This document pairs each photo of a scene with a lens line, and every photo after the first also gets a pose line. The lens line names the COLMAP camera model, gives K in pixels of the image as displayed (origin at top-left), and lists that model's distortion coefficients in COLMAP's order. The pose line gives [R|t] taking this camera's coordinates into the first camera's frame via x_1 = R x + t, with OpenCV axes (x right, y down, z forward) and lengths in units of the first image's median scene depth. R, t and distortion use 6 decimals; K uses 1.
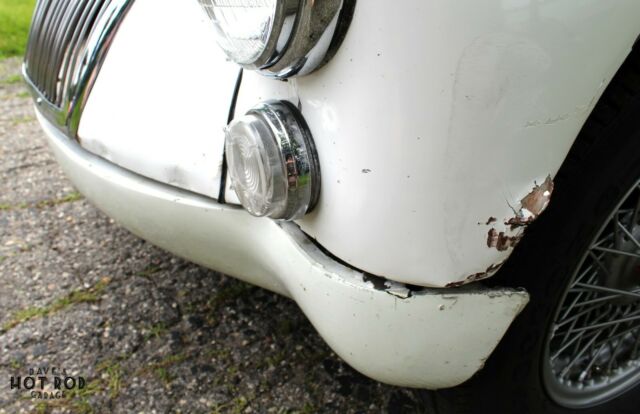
lens RADIAL K [[551.2, 0, 320.0], [0, 551.2, 207.0], [0, 0, 1]] dist [-0.141258, 0.100978]
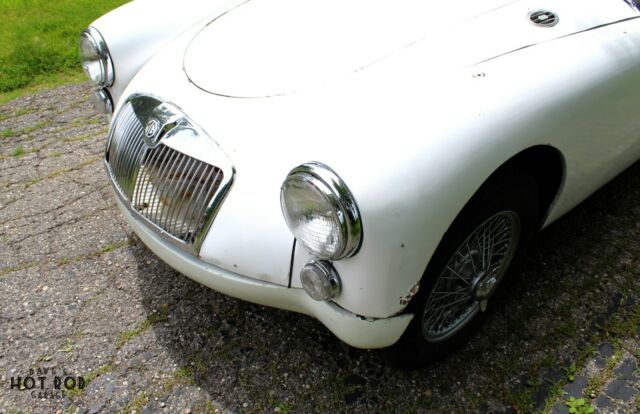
lens RADIAL K [[551.2, 0, 320.0], [0, 551.2, 207.0], [0, 0, 1]] dist [-0.141258, 0.100978]
pose [[0.971333, -0.117270, 0.206784, -0.292858], [0.092331, 0.987671, 0.126416, -0.375450], [-0.219059, -0.103700, 0.970185, -0.764216]]
